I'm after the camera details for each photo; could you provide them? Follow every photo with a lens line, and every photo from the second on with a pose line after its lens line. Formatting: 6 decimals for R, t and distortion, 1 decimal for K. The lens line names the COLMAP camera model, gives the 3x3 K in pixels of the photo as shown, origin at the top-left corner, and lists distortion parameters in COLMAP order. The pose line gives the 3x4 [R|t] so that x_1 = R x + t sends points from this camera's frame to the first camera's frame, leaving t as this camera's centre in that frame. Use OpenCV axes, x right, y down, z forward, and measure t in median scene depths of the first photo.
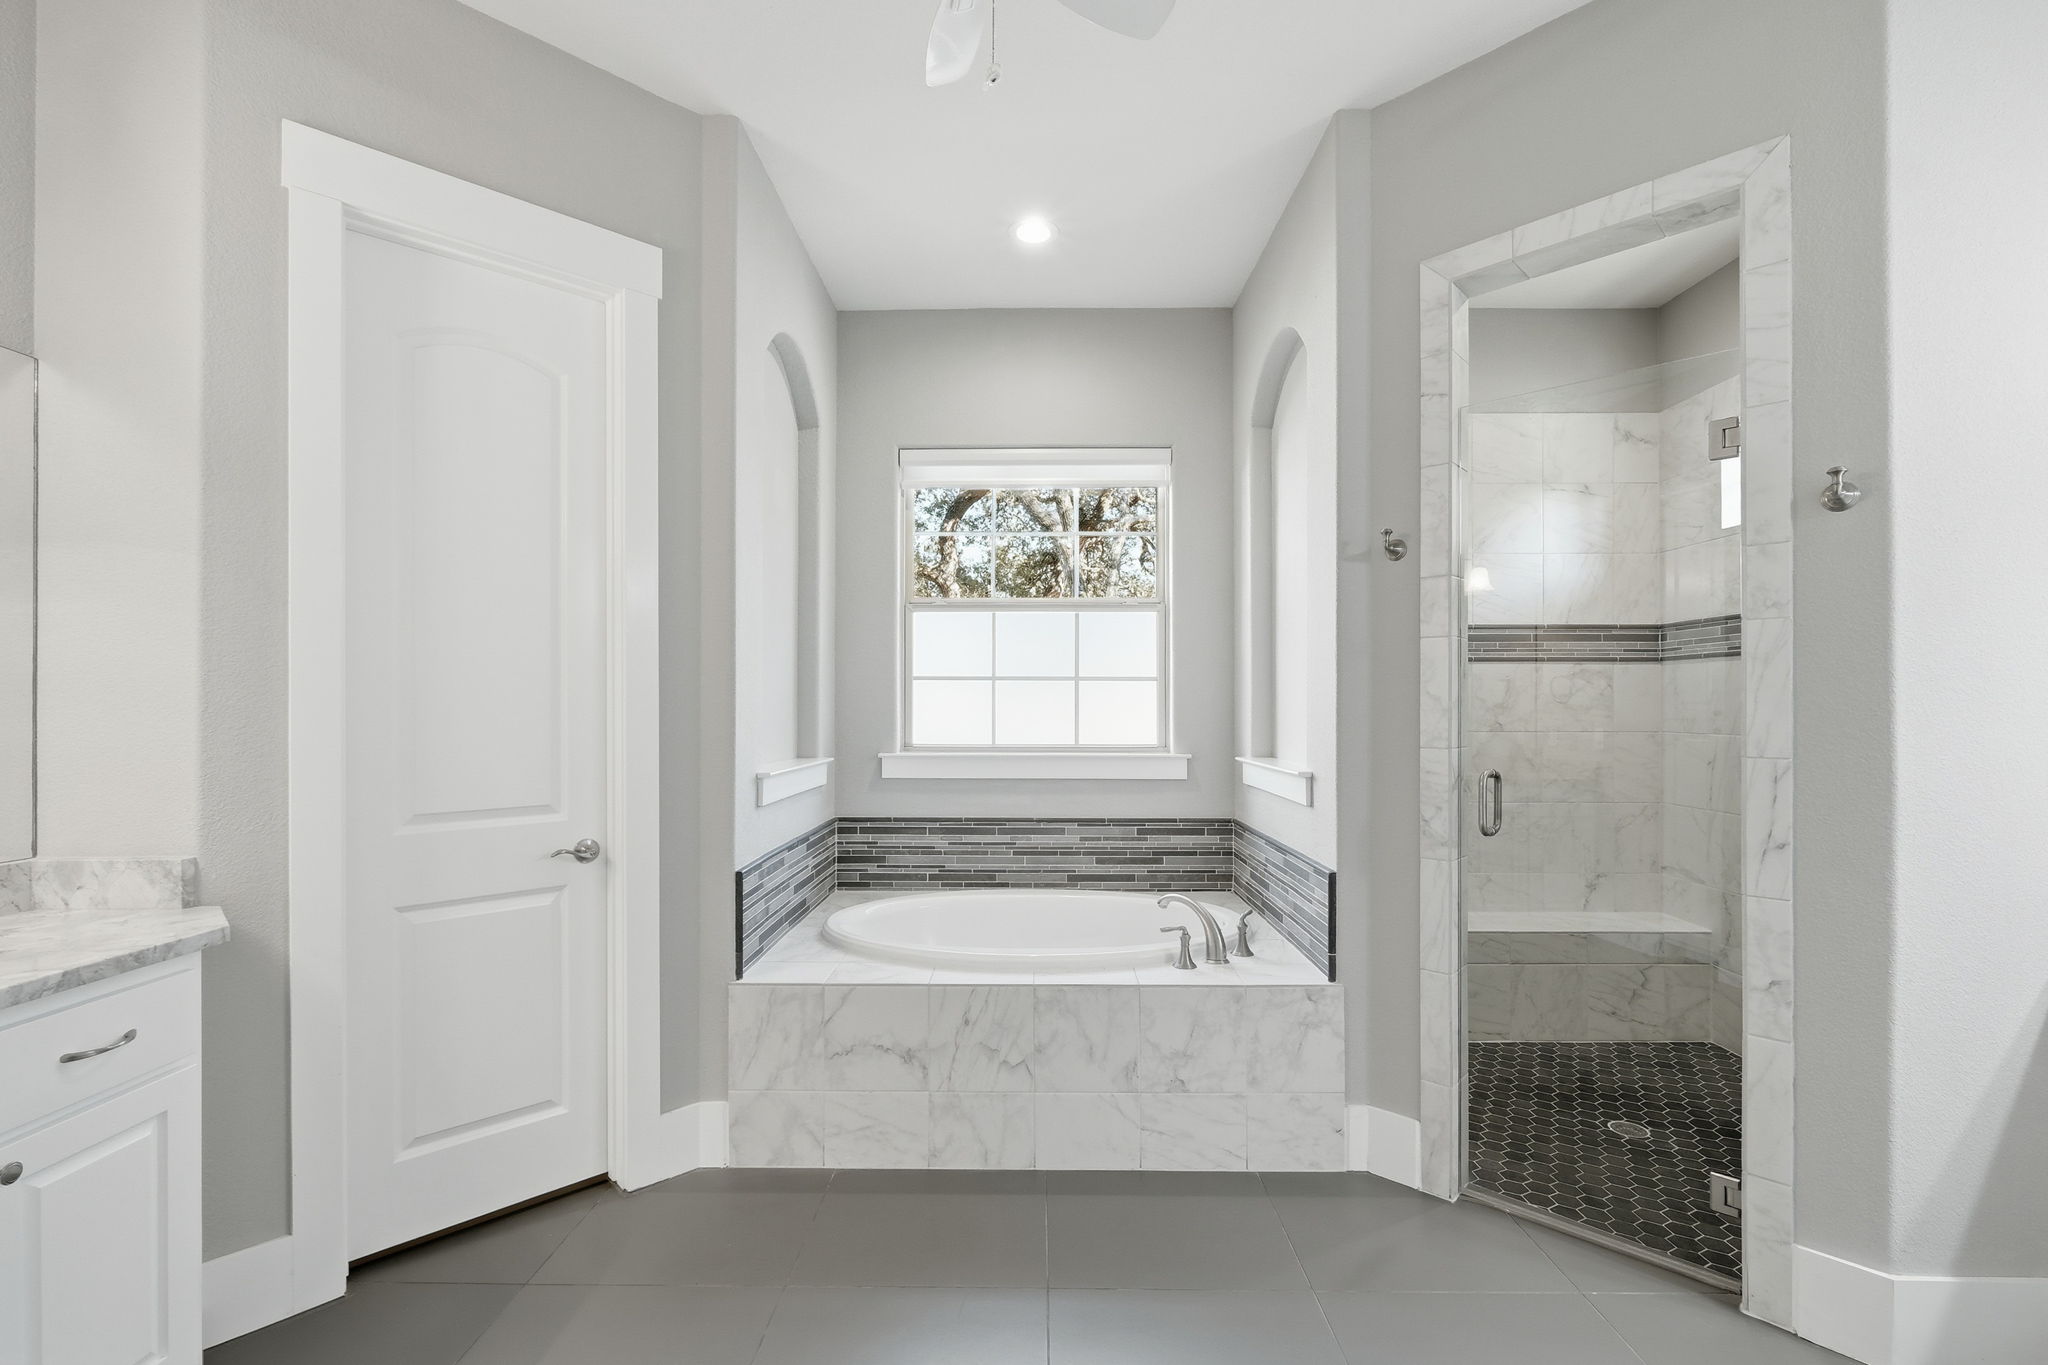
lens RADIAL K [[906.1, 0, 1025.4], [0, 906.1, 692.3], [0, 0, 1]] dist [-0.001900, -0.000551]
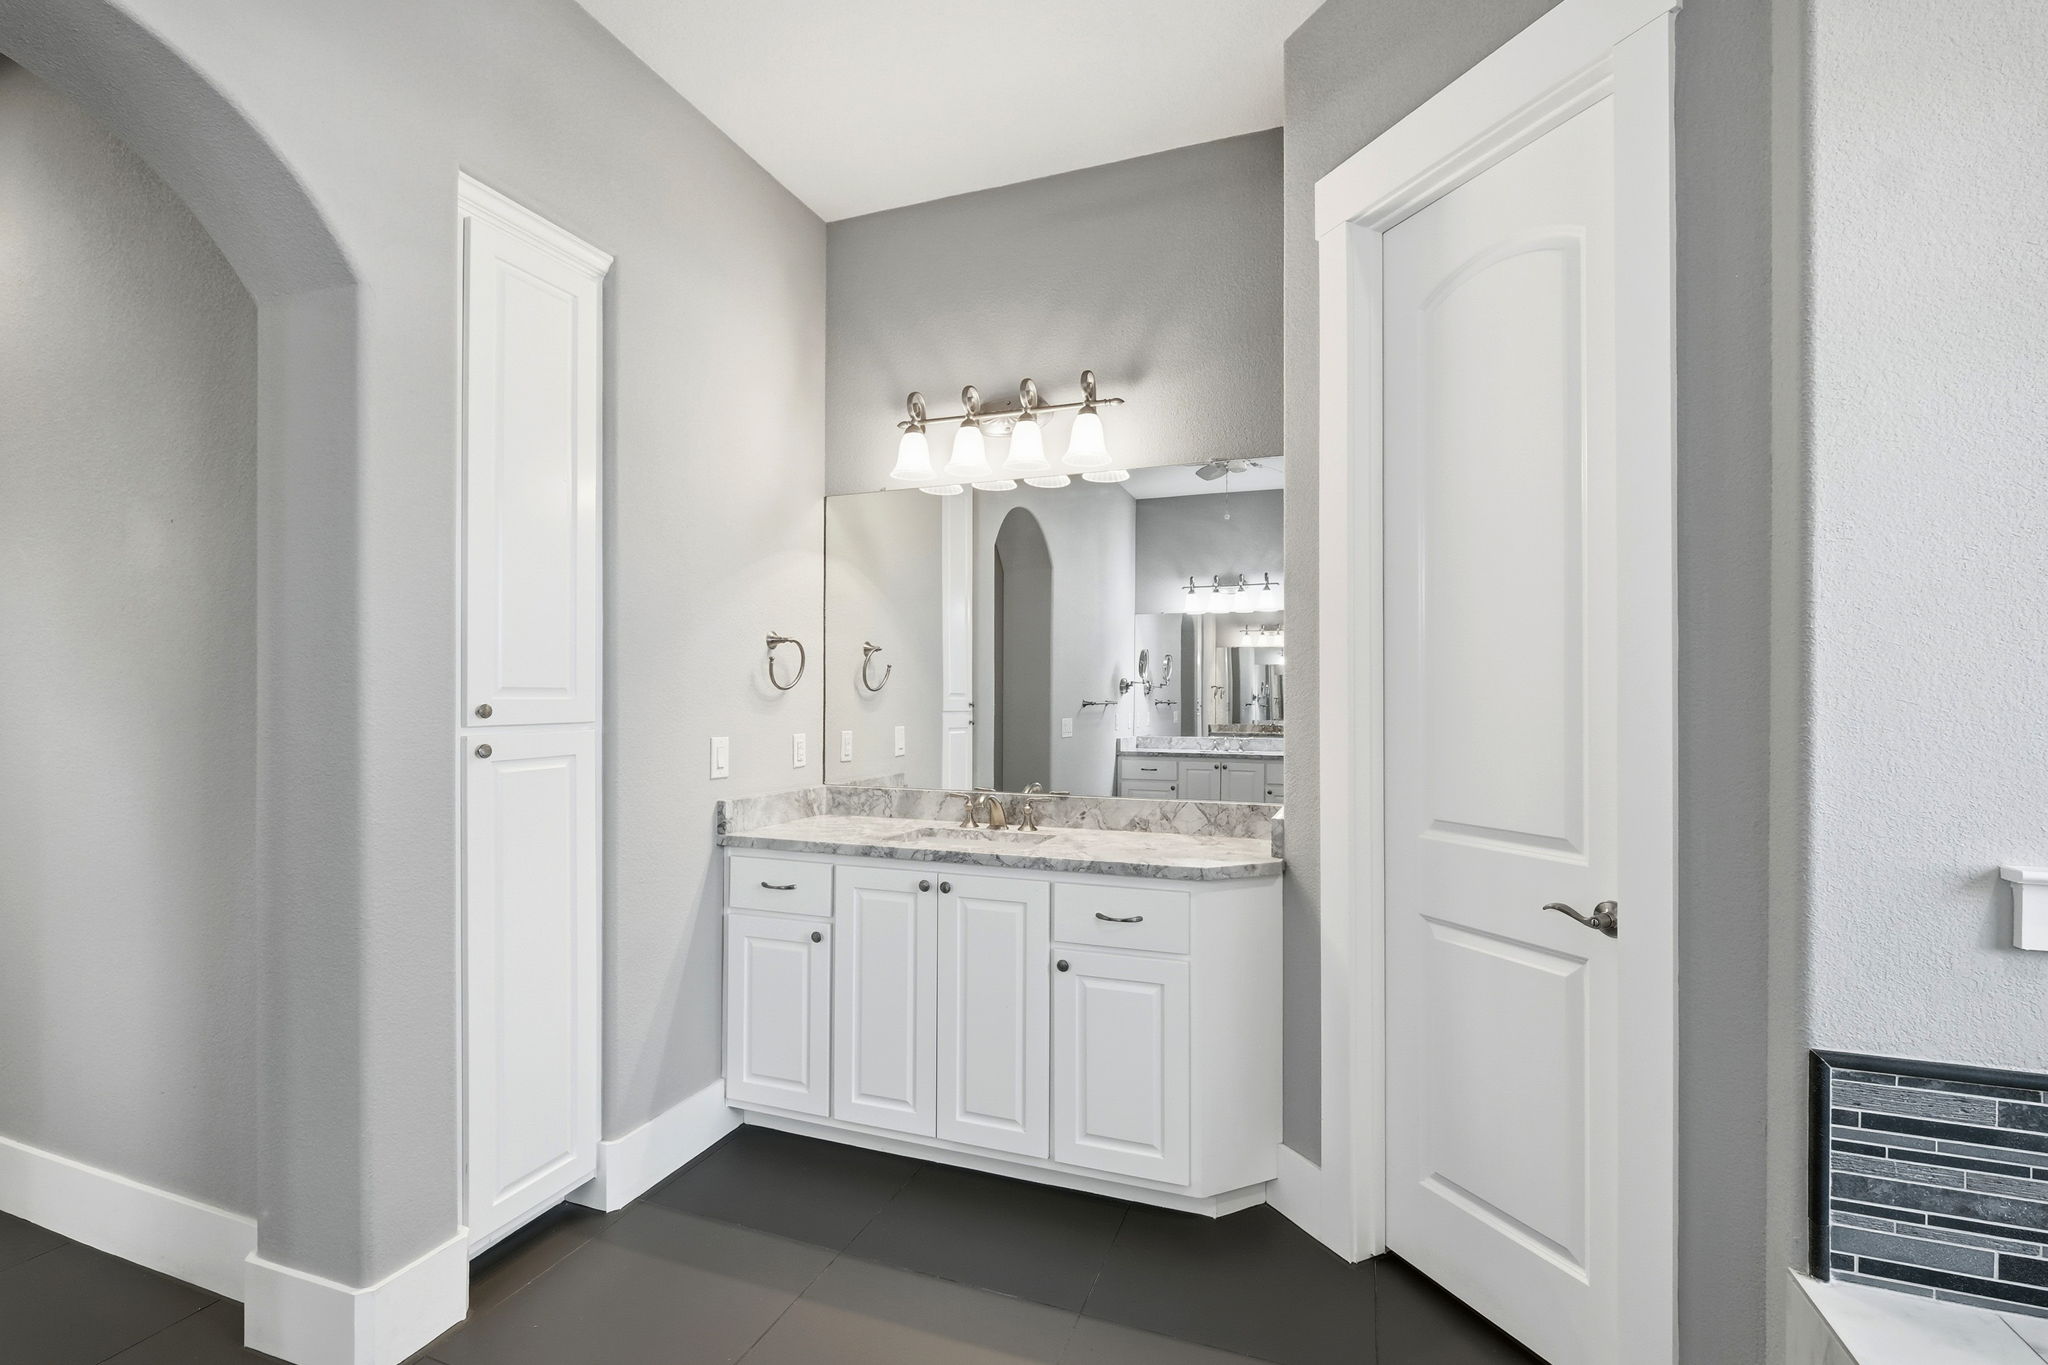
lens RADIAL K [[906.1, 0, 1028.8], [0, 906.1, 695.5], [0, 0, 1]] dist [-0.001900, -0.000551]
pose [[-0.370351, 0.000655, -0.928892, 0.333785], [0.016178, 0.999853, -0.005746, 0.008144], [0.928751, -0.017156, -0.370307, 0.965795]]
